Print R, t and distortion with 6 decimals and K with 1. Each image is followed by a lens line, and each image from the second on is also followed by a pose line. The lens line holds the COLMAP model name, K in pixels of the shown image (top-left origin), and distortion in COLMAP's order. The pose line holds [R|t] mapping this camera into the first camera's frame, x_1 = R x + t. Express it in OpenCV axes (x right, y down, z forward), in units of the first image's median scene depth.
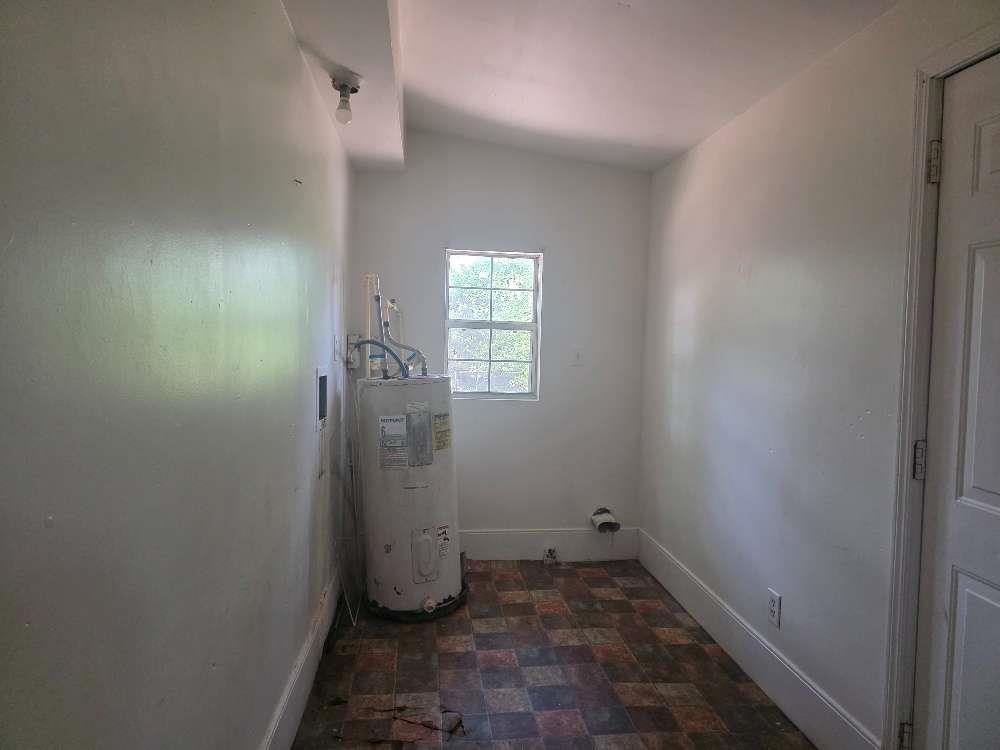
lens RADIAL K [[677.9, 0, 497.6], [0, 677.9, 362.6], [0, 0, 1]] dist [0.053614, -0.047861]
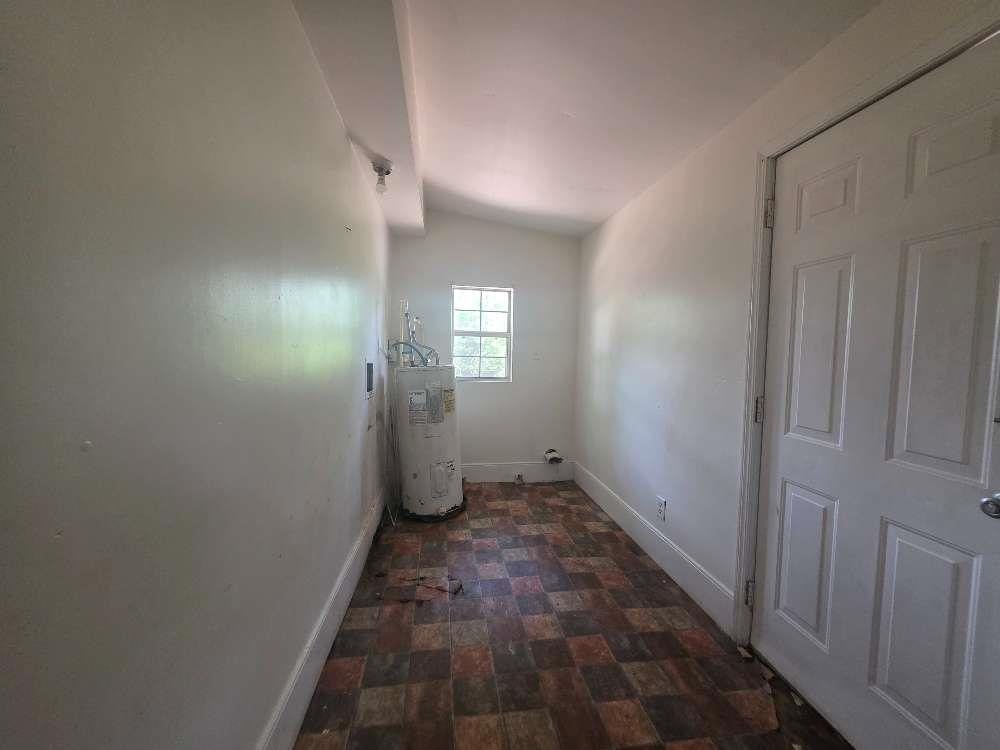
lens RADIAL K [[395.5, 0, 501.4], [0, 395.5, 372.8], [0, 0, 1]] dist [0.001225, -0.000134]
pose [[0.999357, -0.006733, 0.035208, 0.006371], [0.006443, 0.999944, 0.008343, 0.032925], [-0.035262, -0.008110, 0.999345, 0.095877]]
